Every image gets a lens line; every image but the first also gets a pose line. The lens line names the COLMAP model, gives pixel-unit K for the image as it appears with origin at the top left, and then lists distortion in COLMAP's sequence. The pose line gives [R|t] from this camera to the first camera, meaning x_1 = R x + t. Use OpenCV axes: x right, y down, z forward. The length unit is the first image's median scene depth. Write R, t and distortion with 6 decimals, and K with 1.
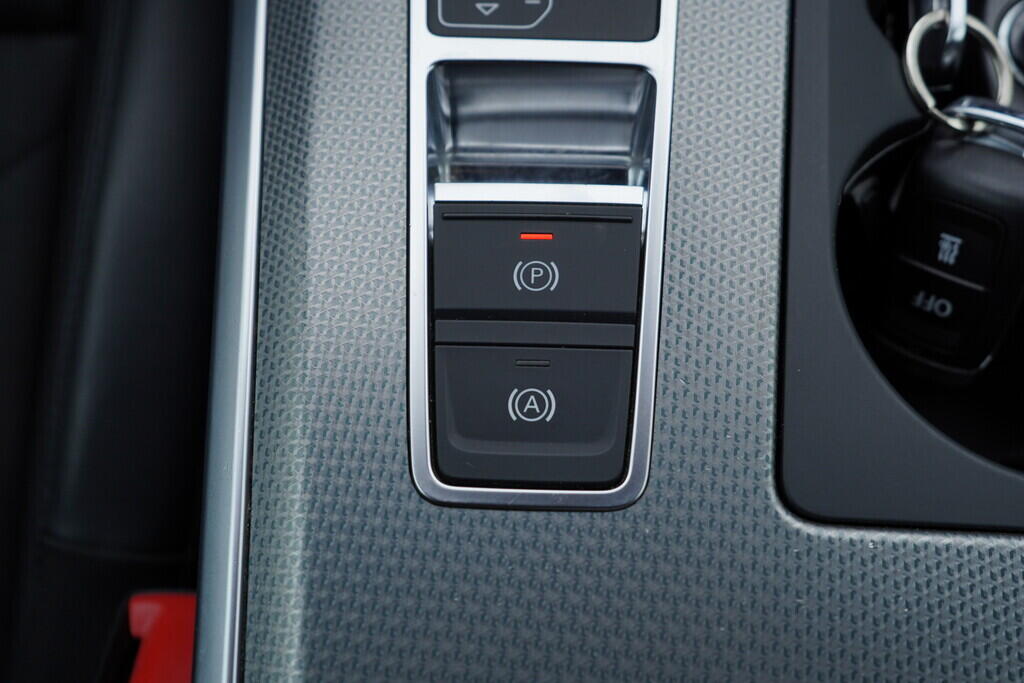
lens RADIAL K [[1047.7, 0, 510.9], [0, 1047.7, 343.0], [0, 0, 1]] dist [0.001619, 0.000000]
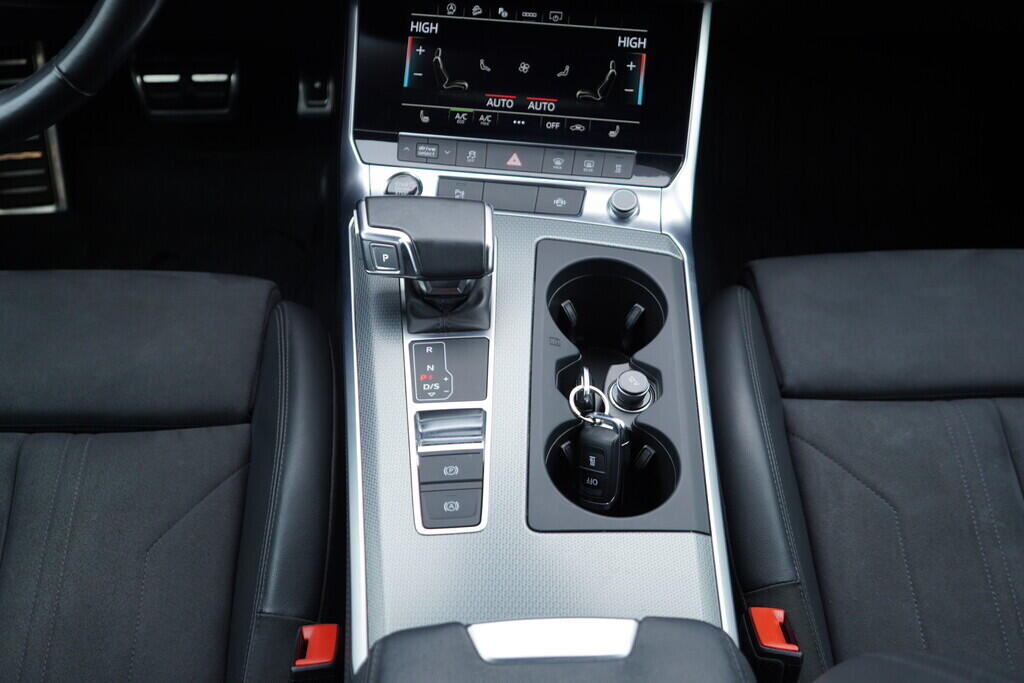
lens RADIAL K [[1047.7, 0, 512.1], [0, 1047.7, 338.4], [0, 0, 1]] dist [0.001619, 0.000000]
pose [[0.996471, -0.064334, 0.053907, 0.056517], [0.079794, 0.925326, -0.370682, 0.688764], [-0.026034, 0.373676, 0.927194, -1.922941]]
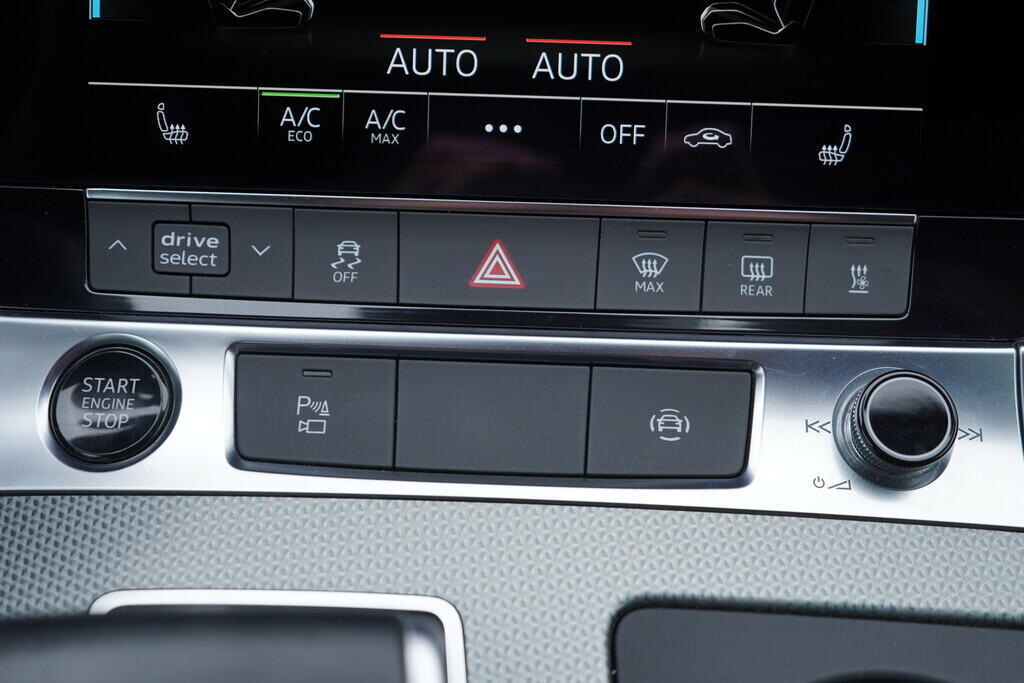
lens RADIAL K [[1047.7, 0, 509.8], [0, 1047.7, 338.2], [0, 0, 1]] dist [0.001619, 0.000000]
pose [[0.986823, -0.136853, 0.086324, 0.215958], [0.153215, 0.961855, -0.226628, -0.952771], [-0.052016, 0.236868, 0.970148, 0.257452]]
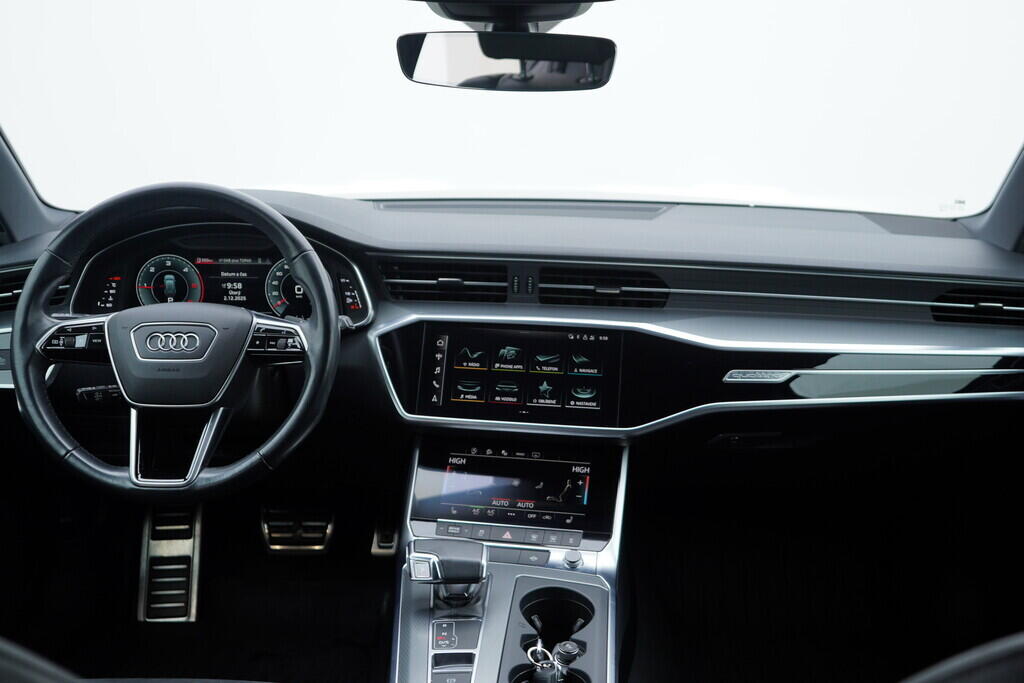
lens RADIAL K [[1047.7, 0, 509.9], [0, 1047.7, 341.9], [0, 0, 1]] dist [0.001619, 0.000000]
pose [[0.999611, -0.022167, 0.016915, 0.242471], [0.026933, 0.610481, -0.791573, 2.795398], [0.007221, 0.791721, 0.610841, -3.254140]]
